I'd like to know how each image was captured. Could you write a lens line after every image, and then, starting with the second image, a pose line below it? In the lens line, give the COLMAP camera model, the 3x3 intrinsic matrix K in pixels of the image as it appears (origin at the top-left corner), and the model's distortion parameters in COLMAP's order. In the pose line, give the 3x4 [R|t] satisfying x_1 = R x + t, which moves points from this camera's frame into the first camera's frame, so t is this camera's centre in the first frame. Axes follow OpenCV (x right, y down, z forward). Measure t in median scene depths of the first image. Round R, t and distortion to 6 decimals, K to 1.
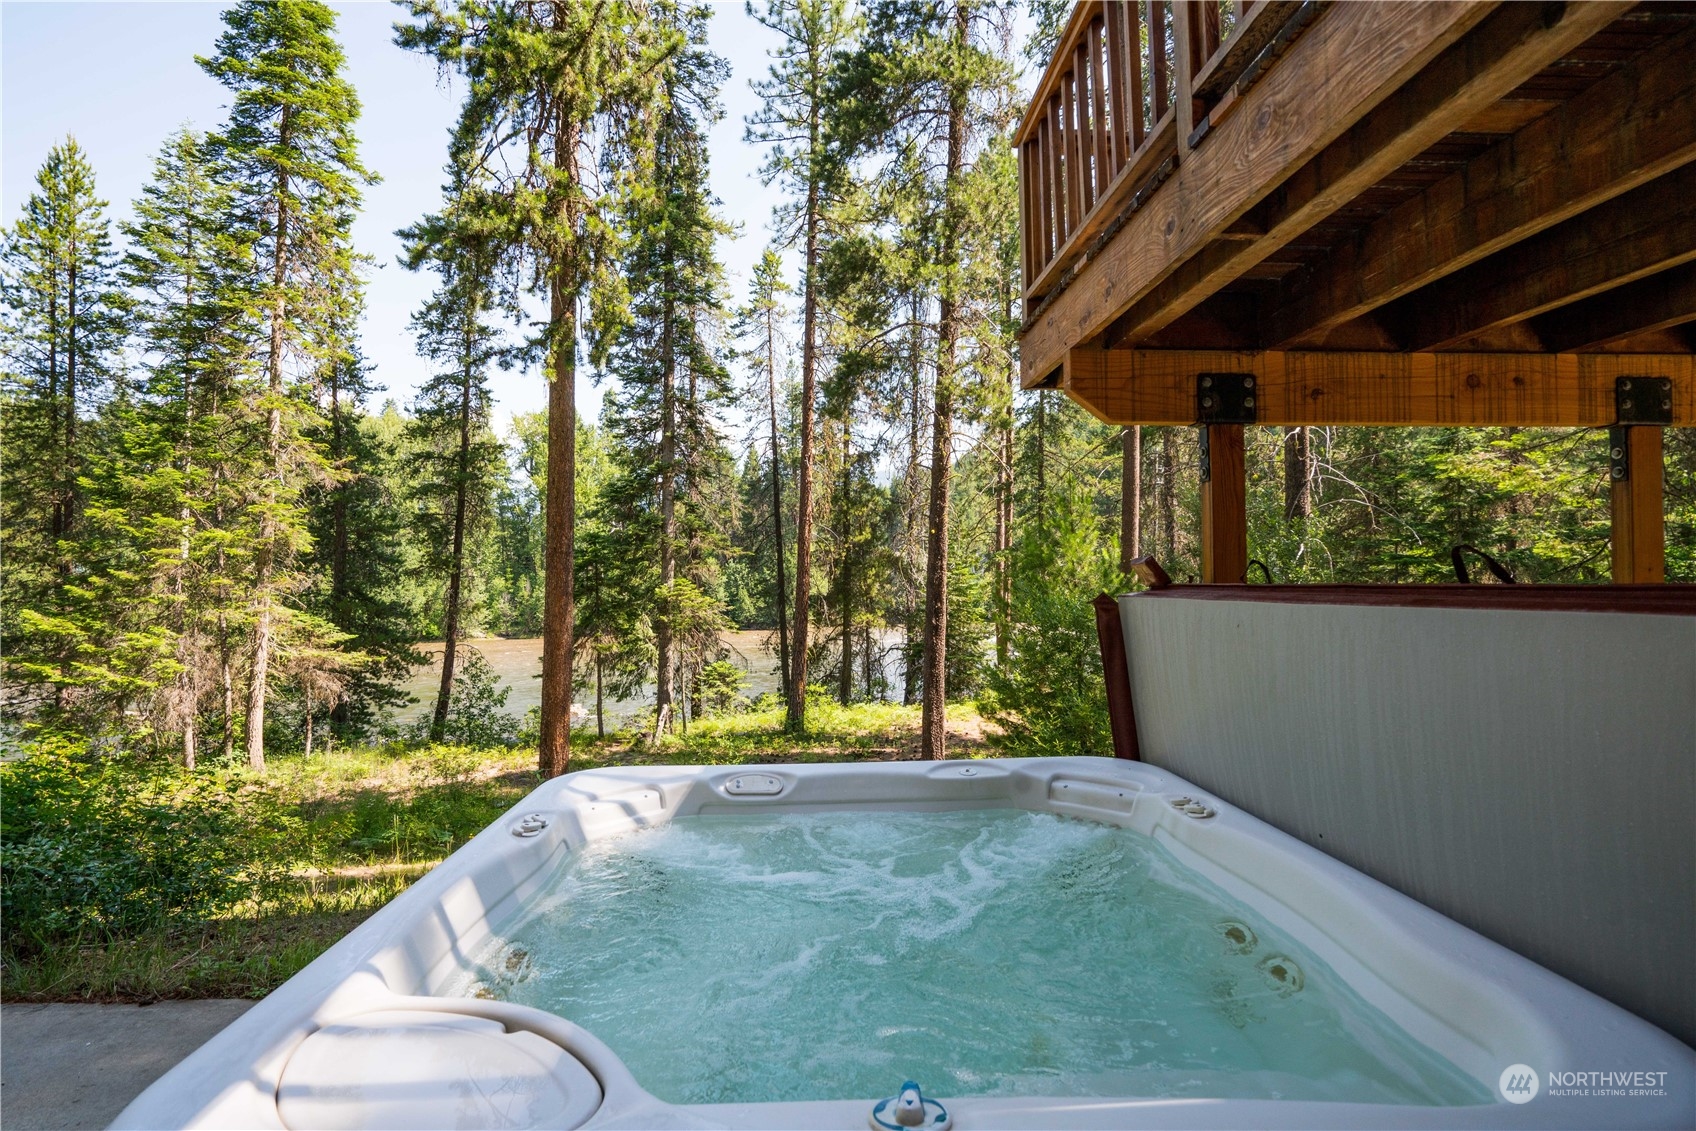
lens RADIAL K [[828.6, 0, 851.5], [0, 828.6, 566.3], [0, 0, 1]] dist [-0.011308, 0.001522]
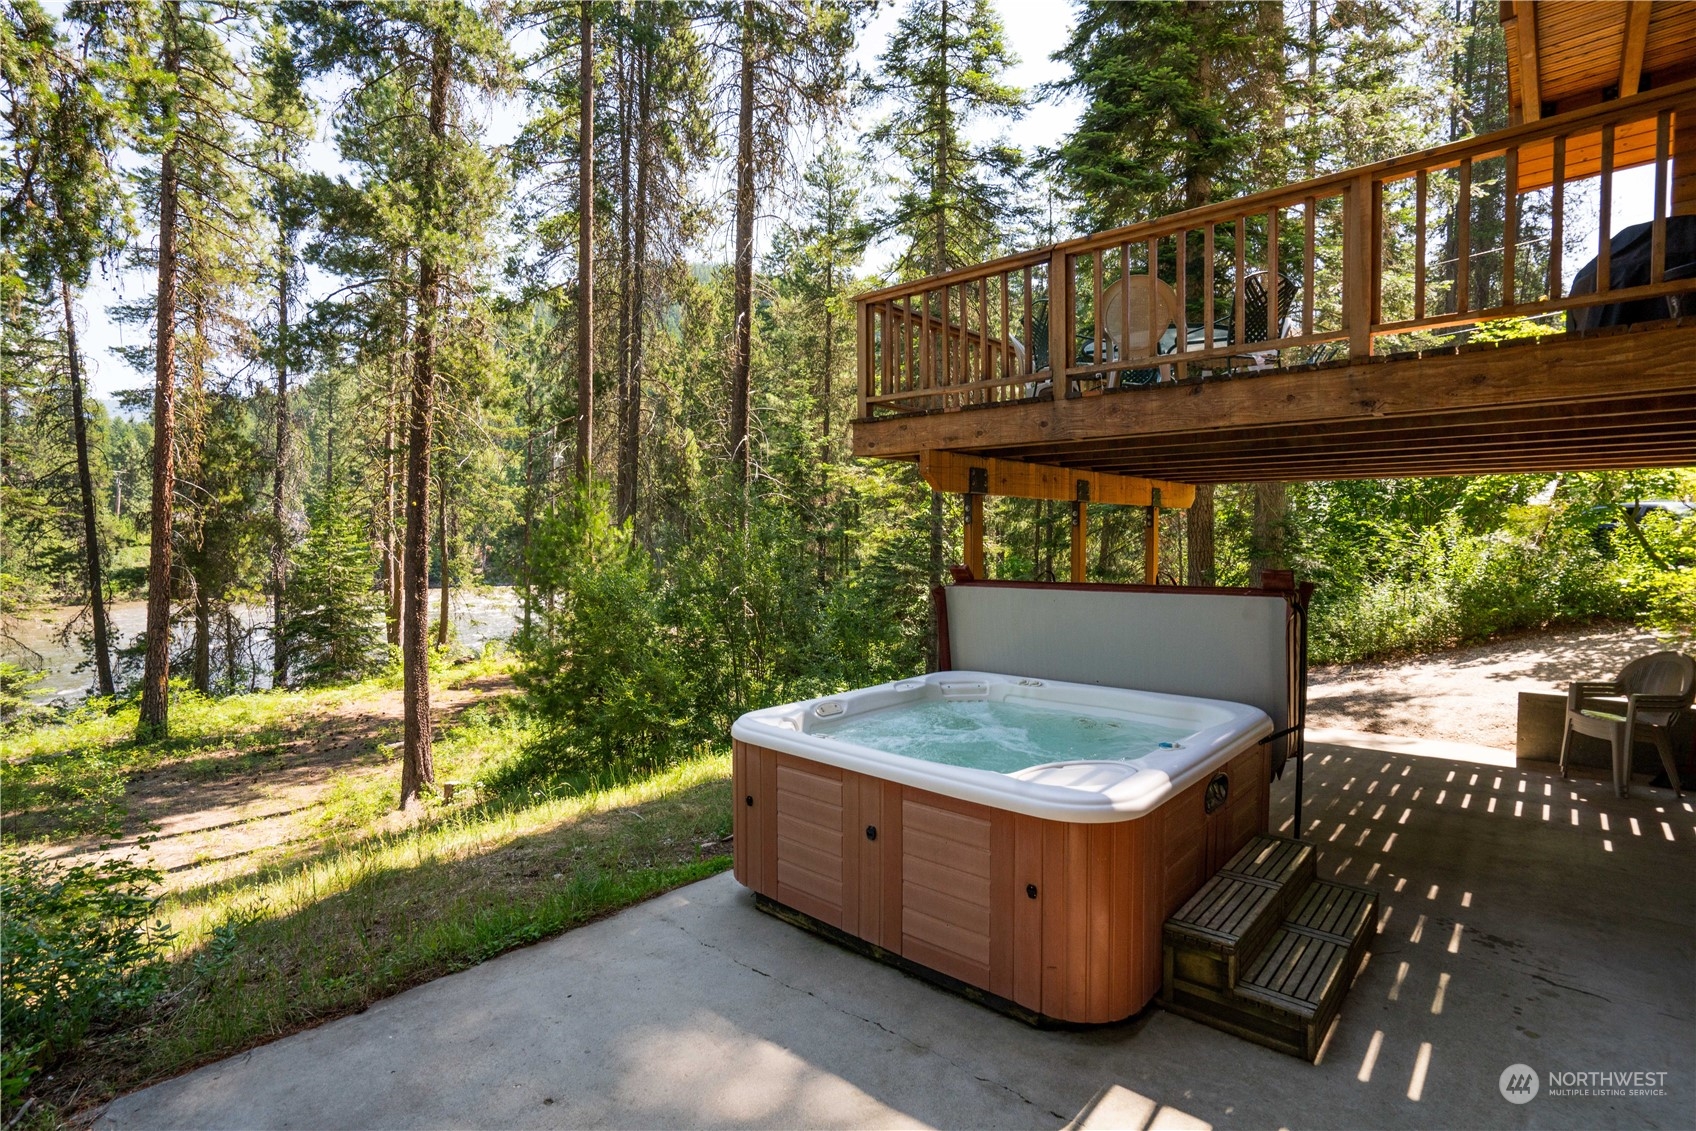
lens RADIAL K [[828.6, 0, 832.8], [0, 828.6, 567.1], [0, 0, 1]] dist [-0.011308, 0.001522]
pose [[0.702219, -0.014265, 0.711818, -0.151794], [-0.019898, 0.999016, 0.039649, -0.009973], [-0.711683, -0.042006, 0.701244, -0.016105]]
